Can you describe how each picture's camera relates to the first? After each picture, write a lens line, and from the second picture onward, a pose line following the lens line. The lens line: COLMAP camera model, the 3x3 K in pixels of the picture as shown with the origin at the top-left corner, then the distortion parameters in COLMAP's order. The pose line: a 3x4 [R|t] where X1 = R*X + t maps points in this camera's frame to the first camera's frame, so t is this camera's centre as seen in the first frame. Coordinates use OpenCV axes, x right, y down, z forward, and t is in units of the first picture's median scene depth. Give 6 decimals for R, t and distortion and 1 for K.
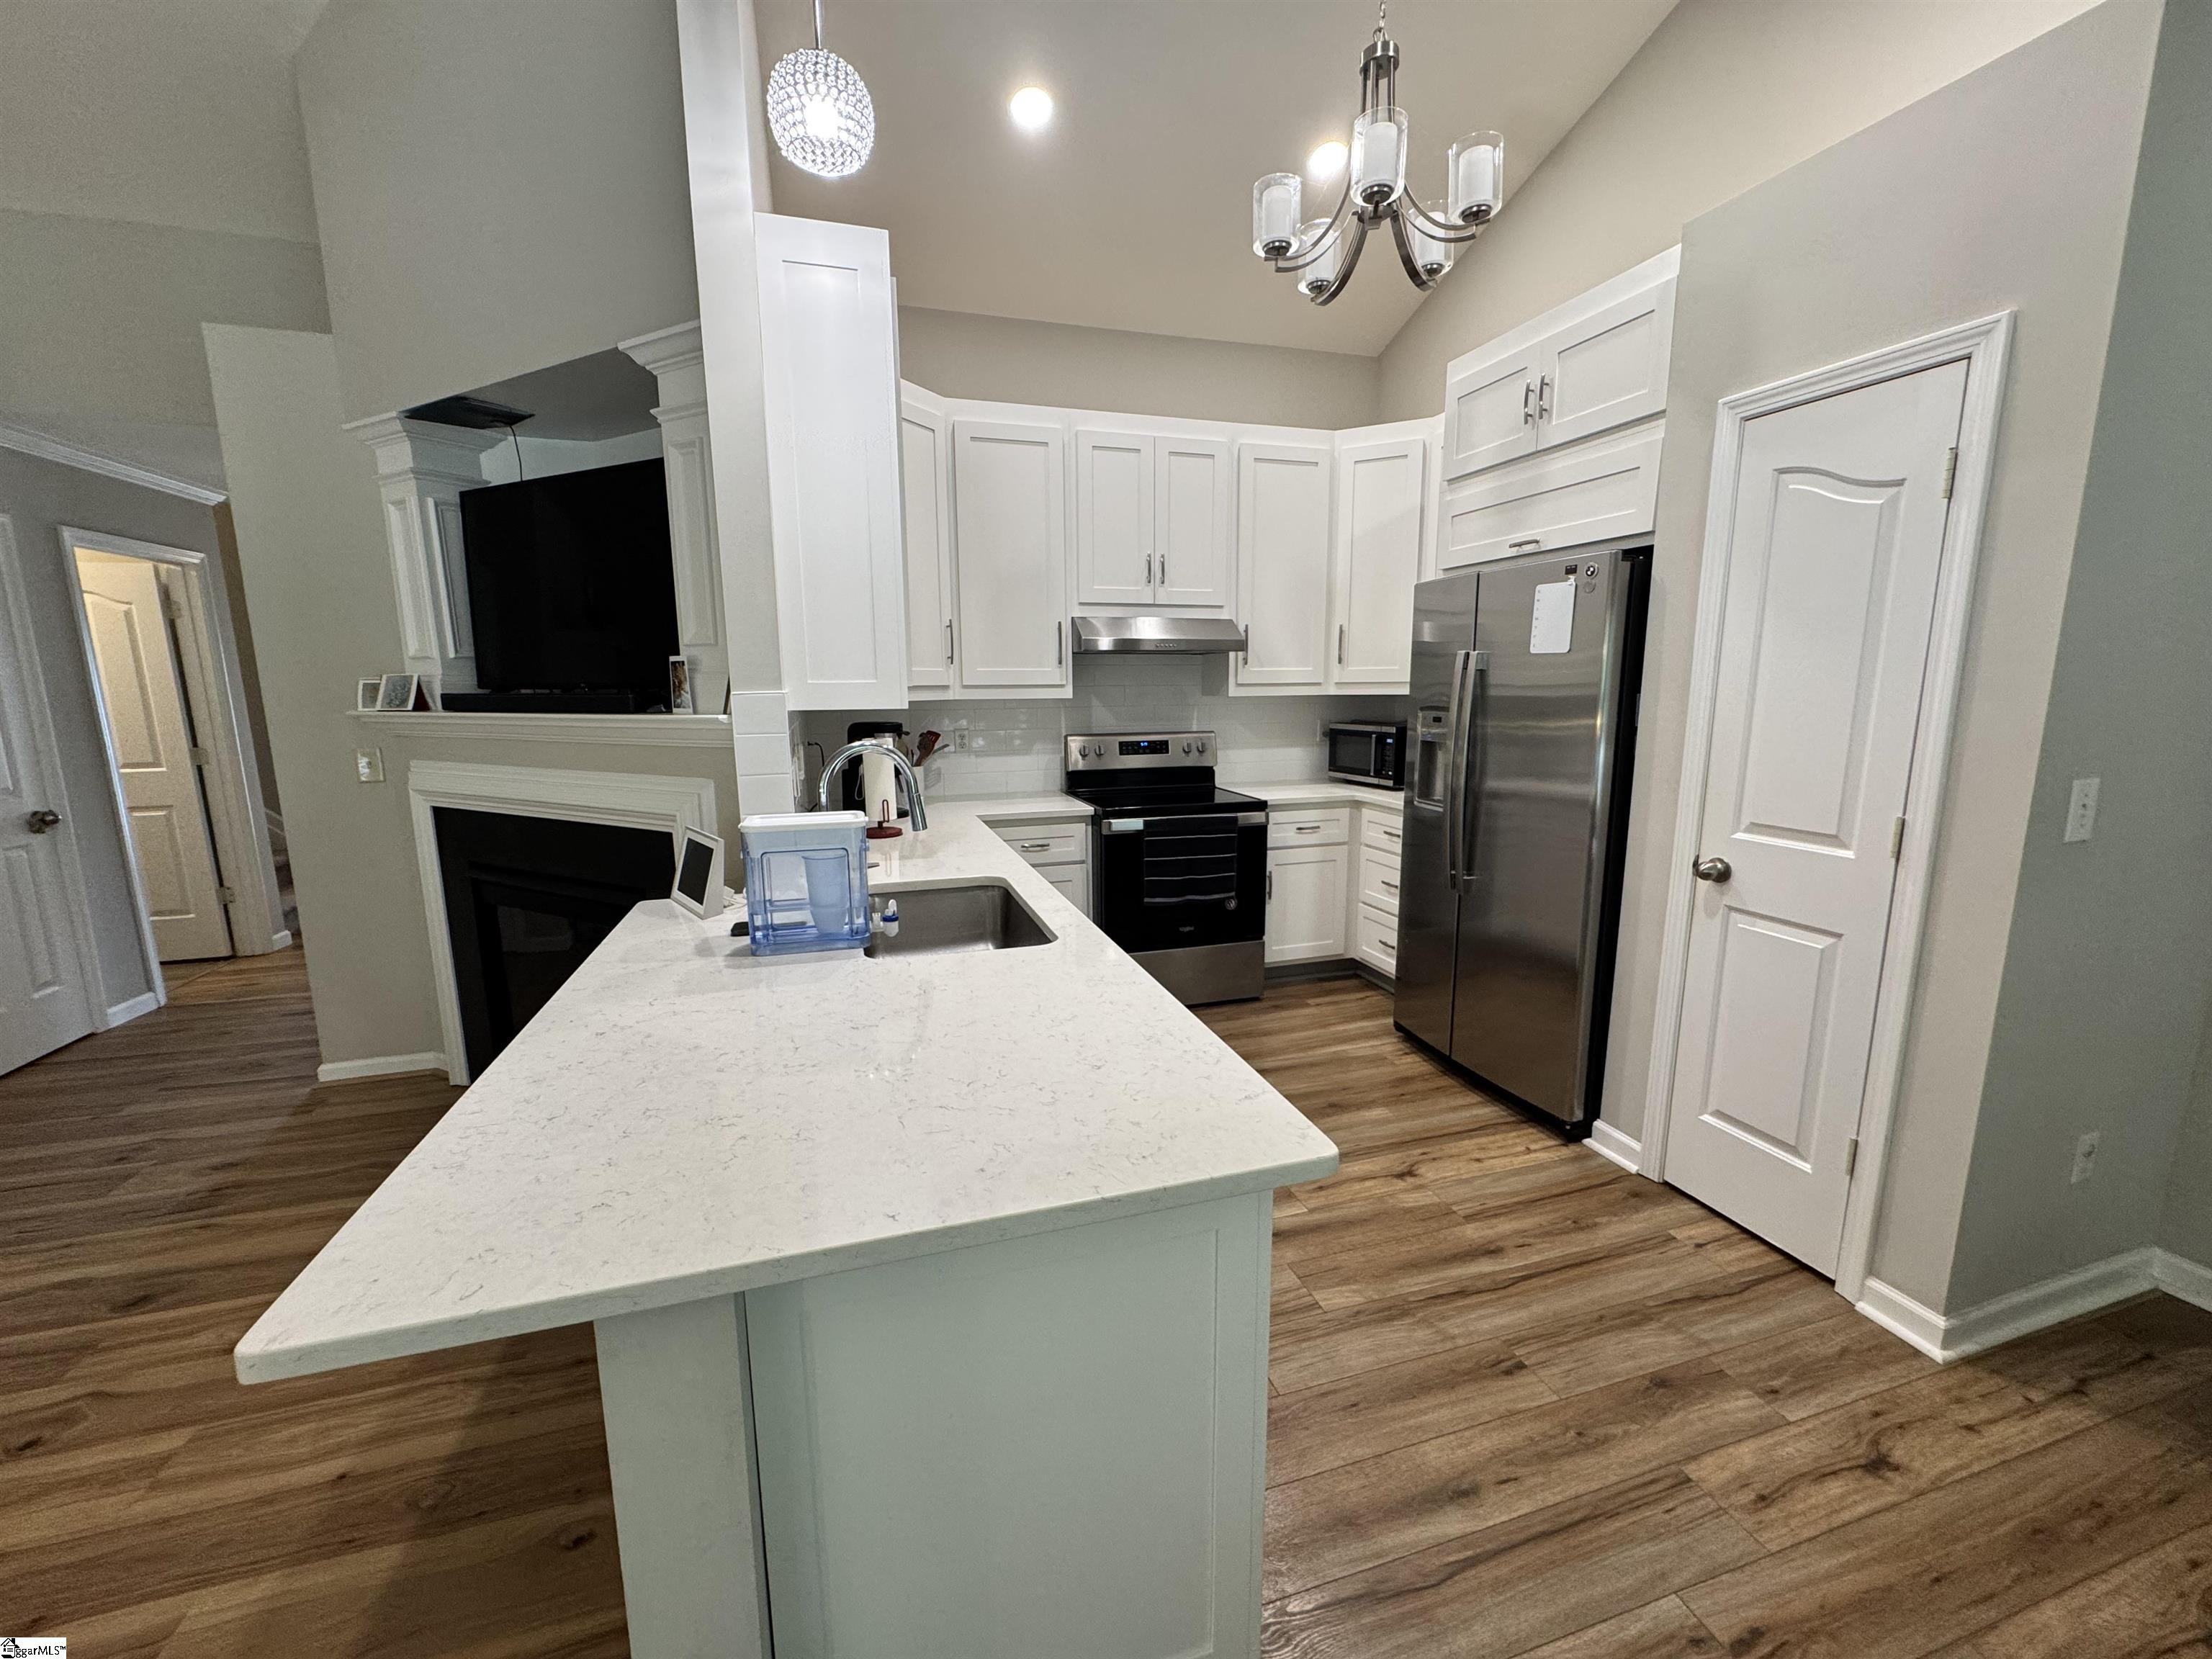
lens RADIAL K [[880.5, 0, 1104.8], [0, 880.5, 829.5], [0, 0, 1]] dist [-0.002856, 0.000496]
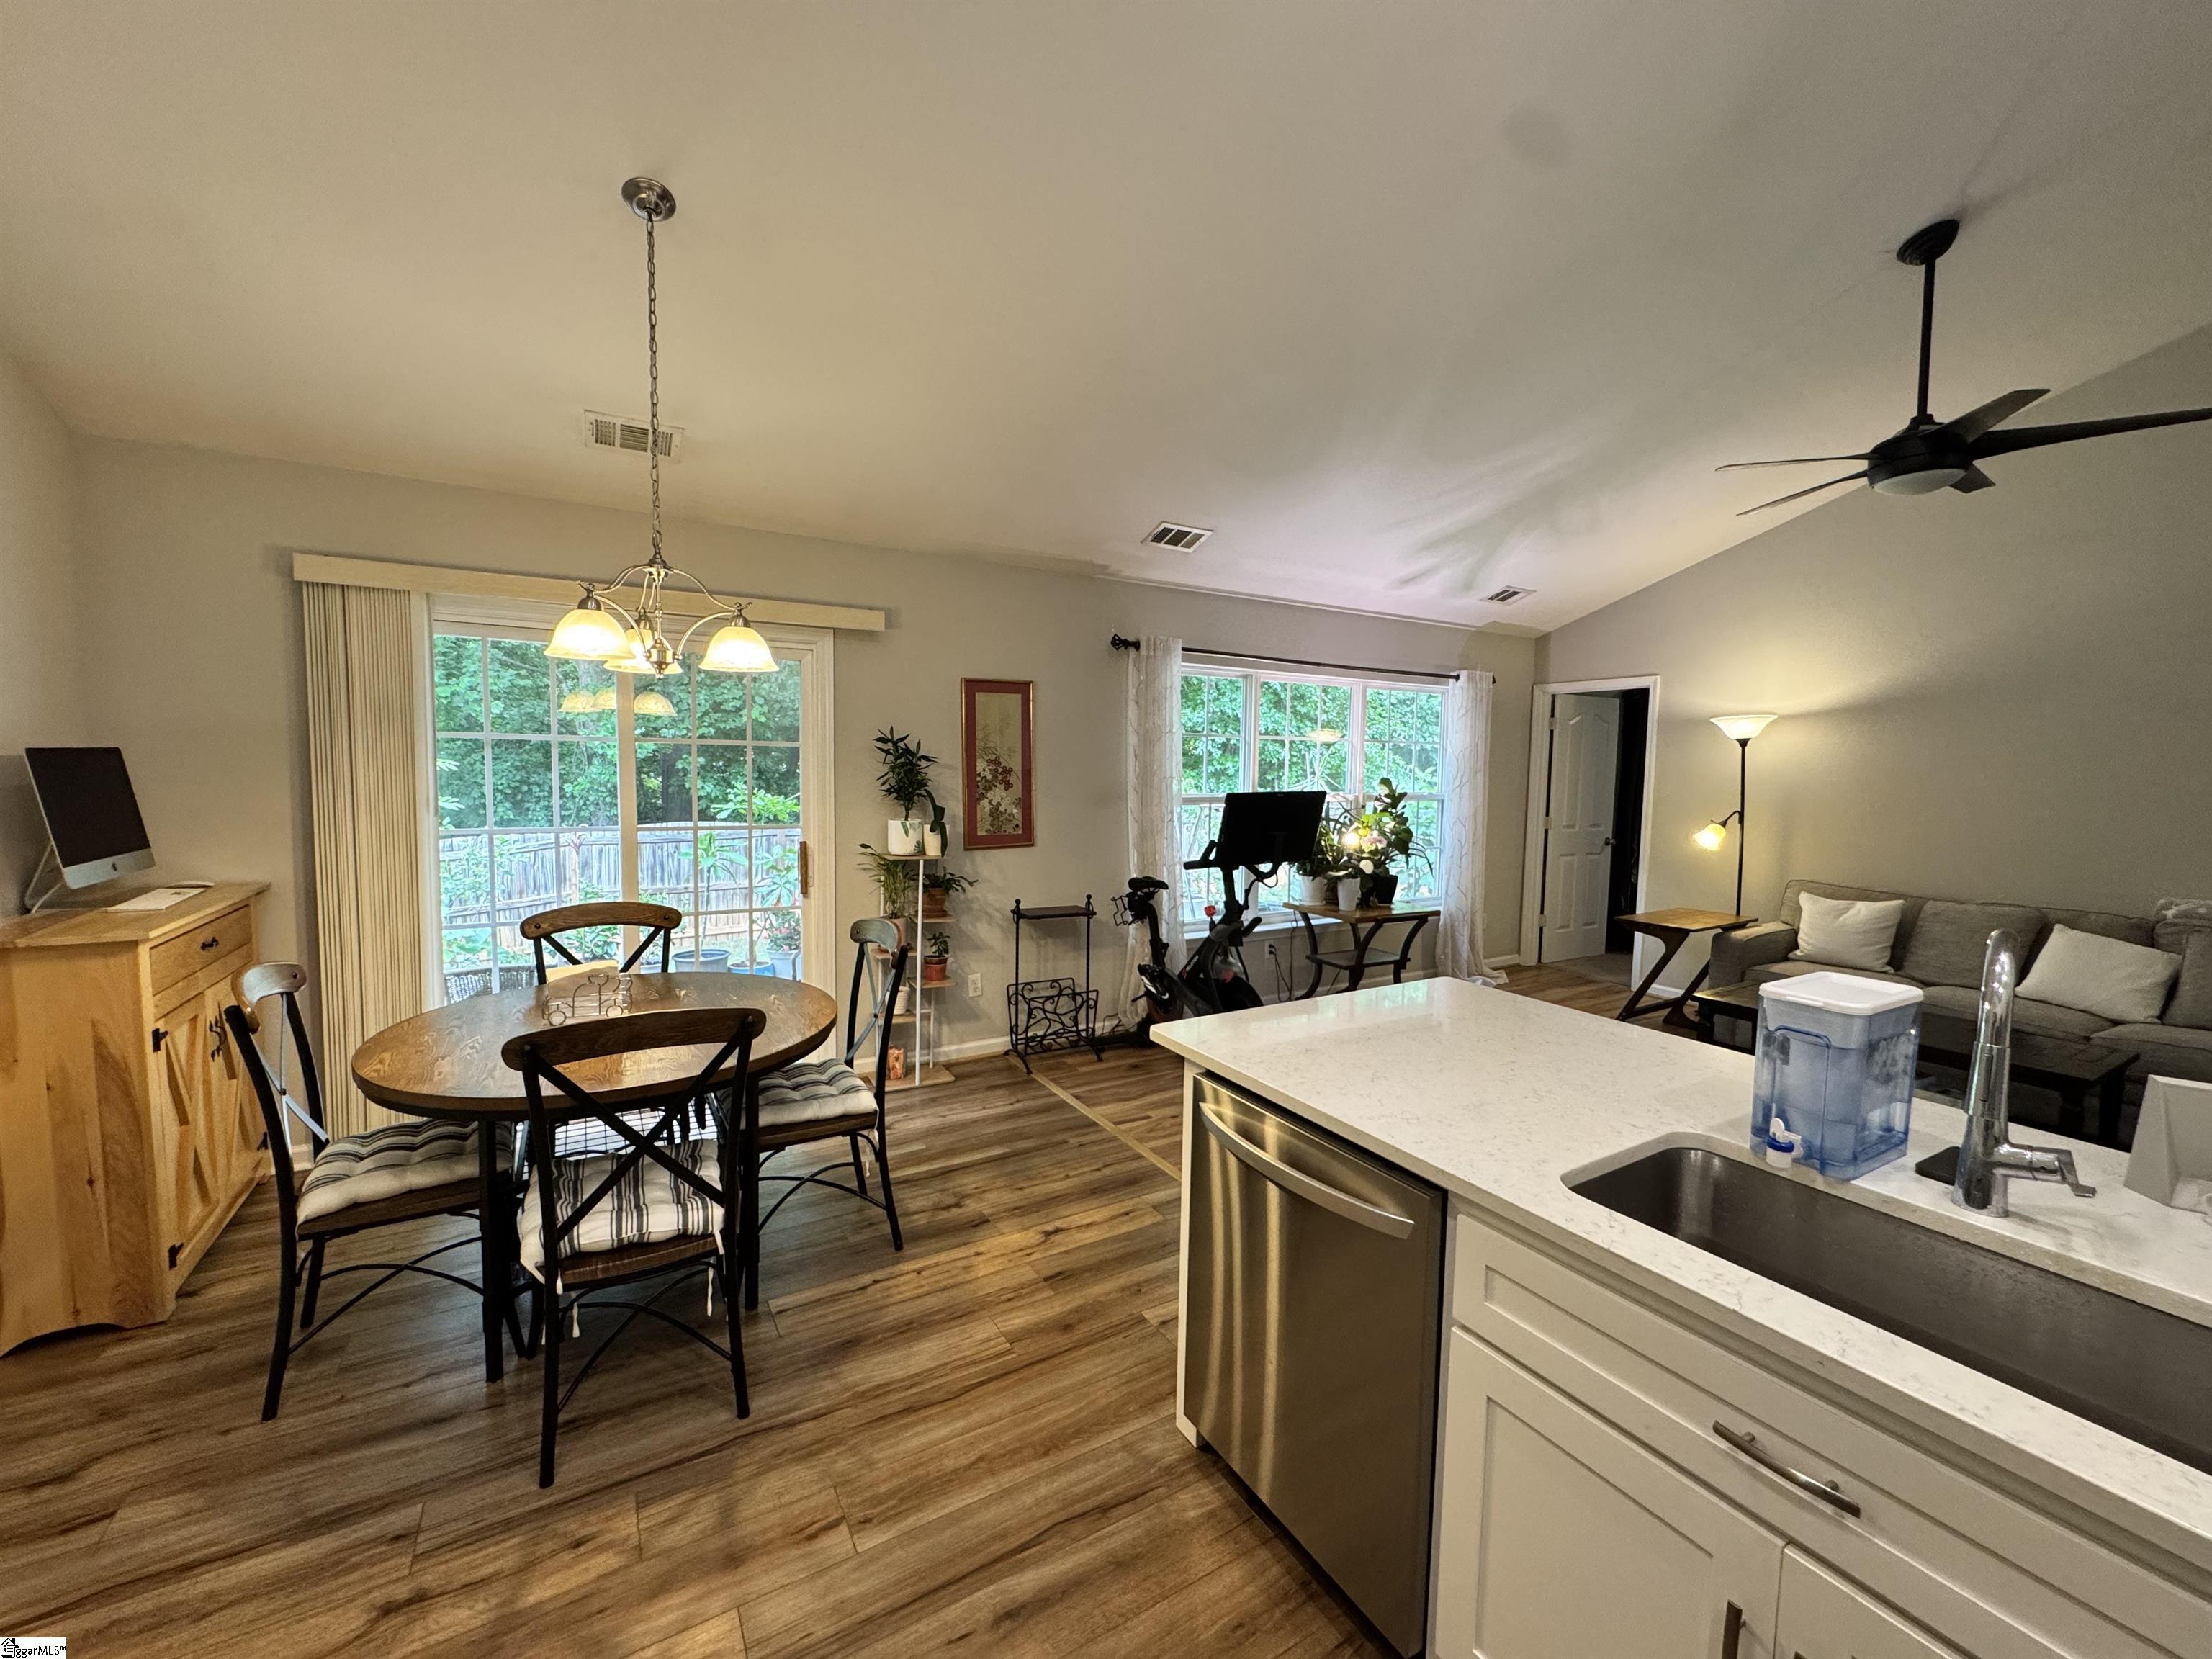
lens RADIAL K [[880.5, 0, 1104.8], [0, 880.5, 831.1], [0, 0, 1]] dist [-0.002856, 0.000496]
pose [[-0.971216, 0.009781, -0.237999, 0.282979], [-0.049040, 0.969542, 0.239966, -0.180195], [0.233097, 0.244731, -0.941155, 0.927739]]
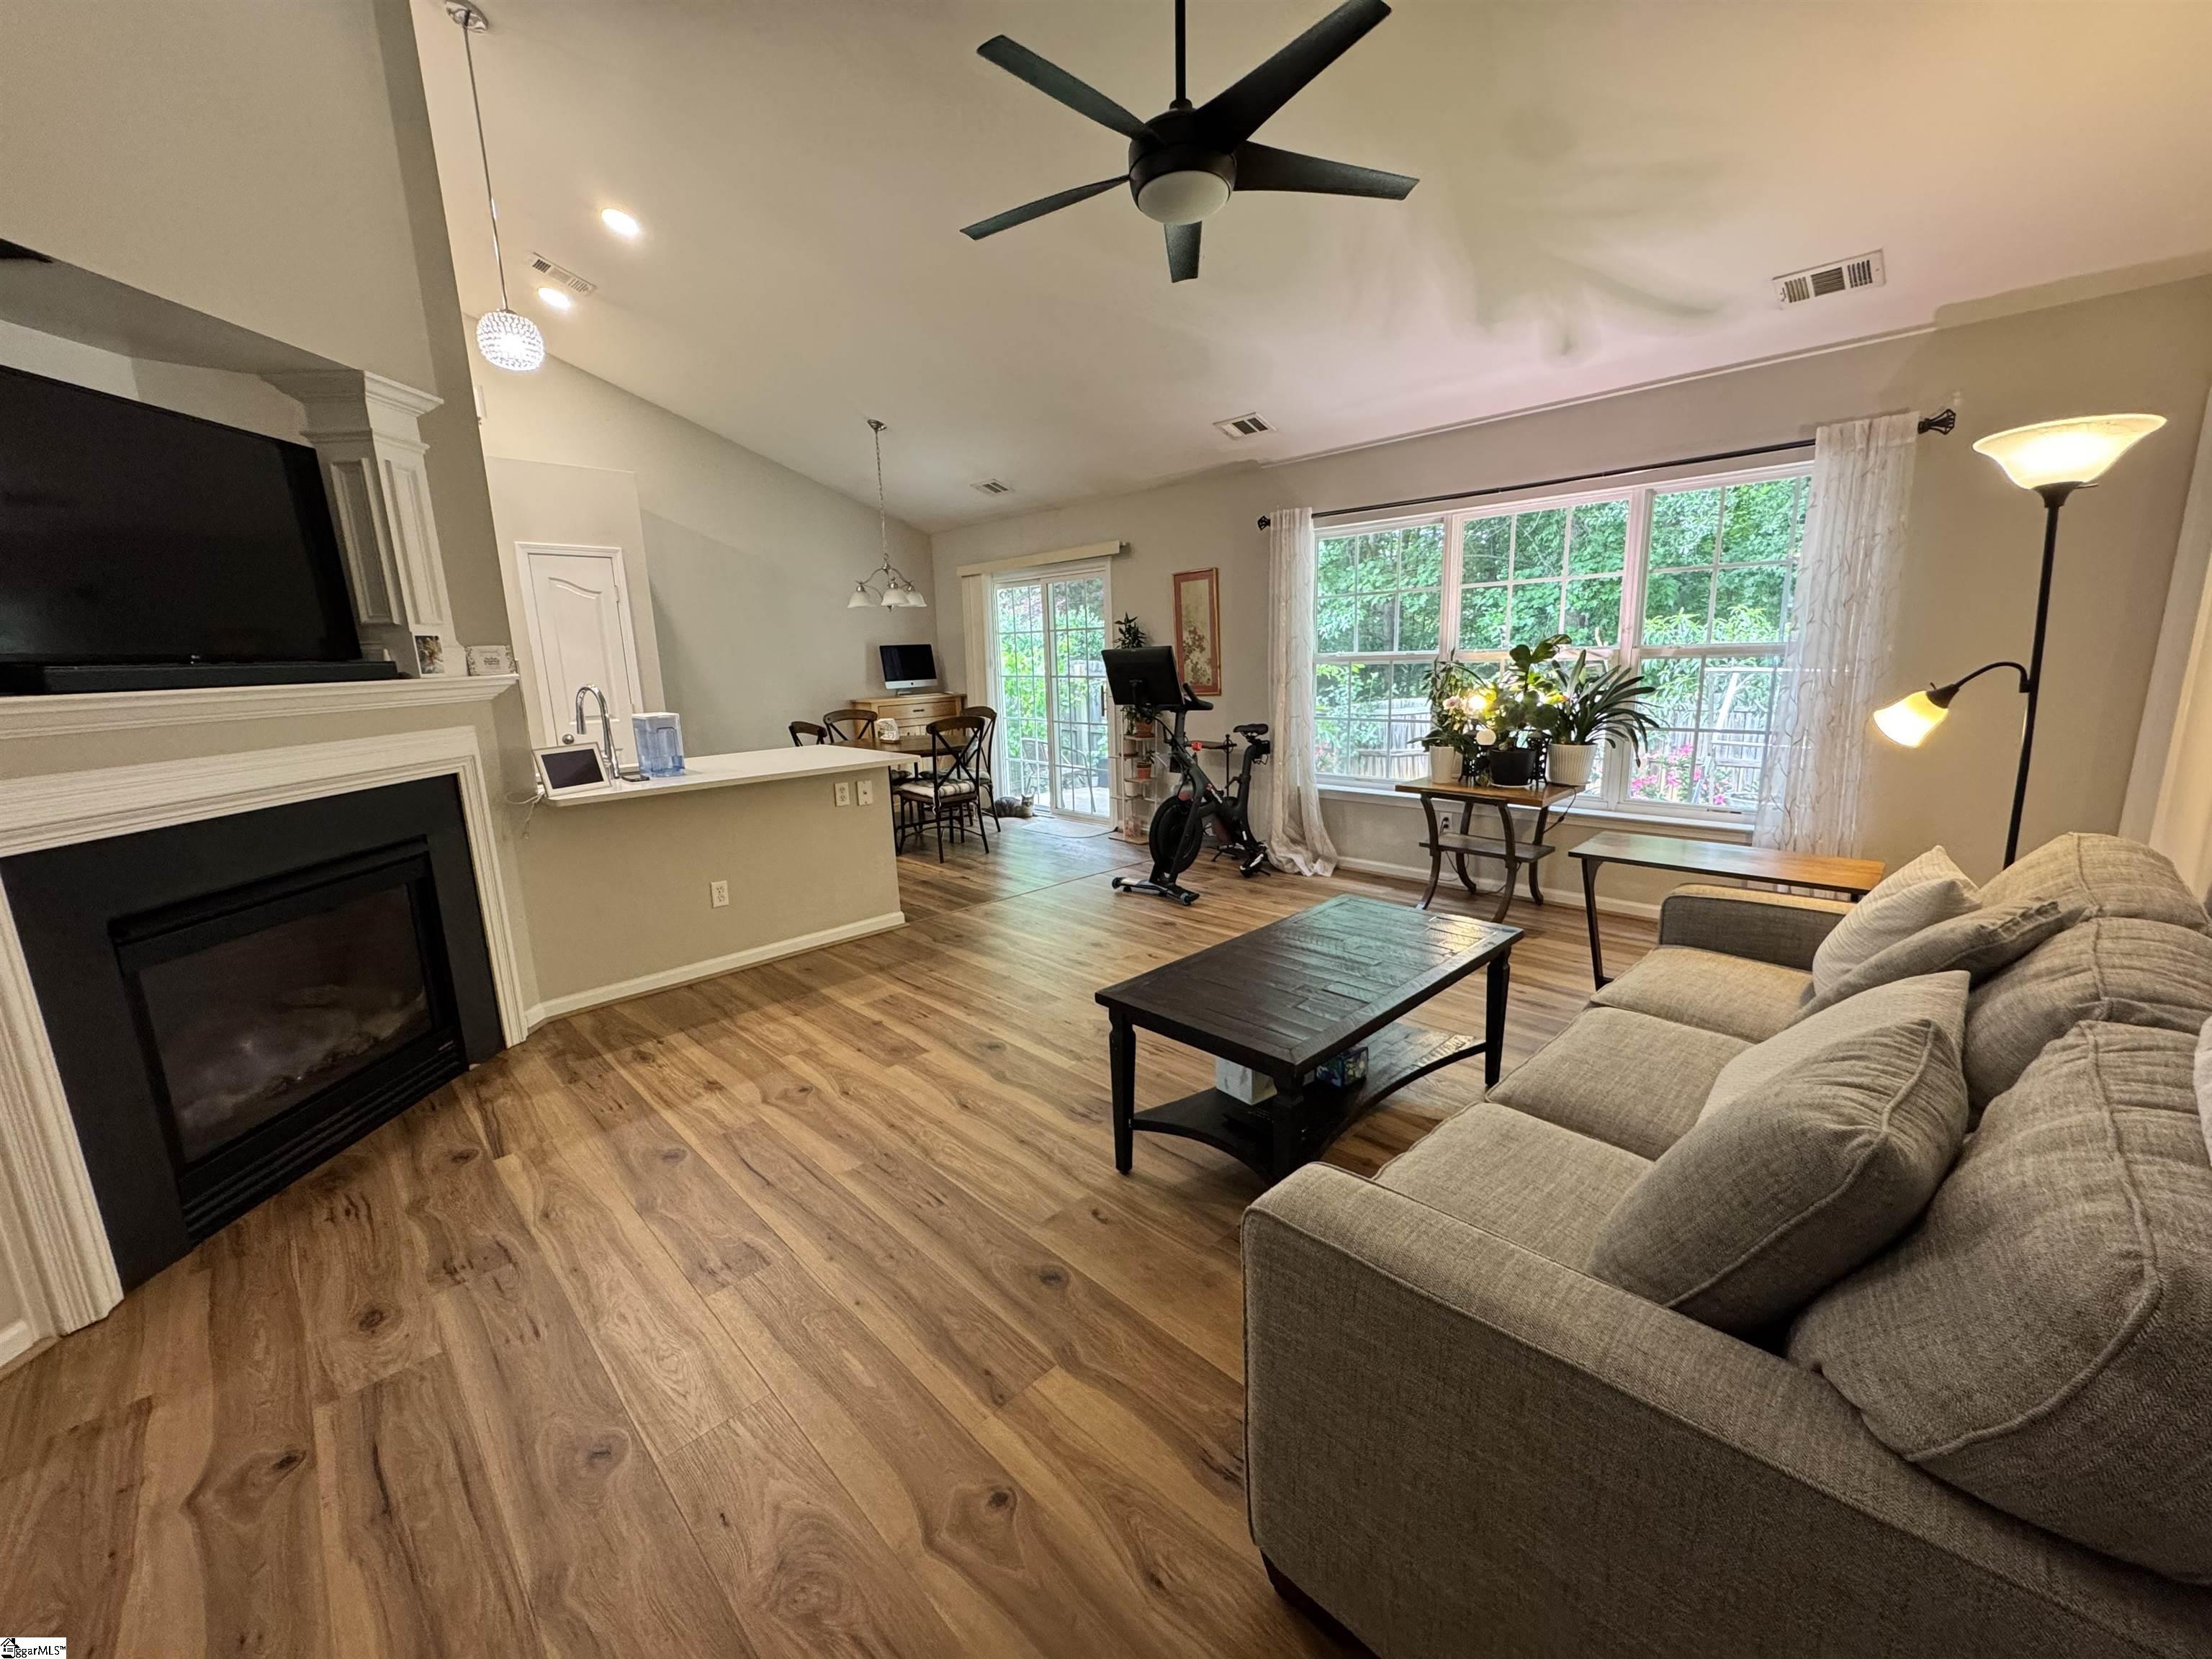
lens RADIAL K [[880.5, 0, 1105.0], [0, 880.5, 829.5], [0, 0, 1]] dist [-0.002856, 0.000496]
pose [[-0.459061, -0.154672, 0.874837, -1.669200], [0.181121, 0.947752, 0.262605, -0.067236], [-0.869746, 0.279003, -0.407062, 0.600528]]
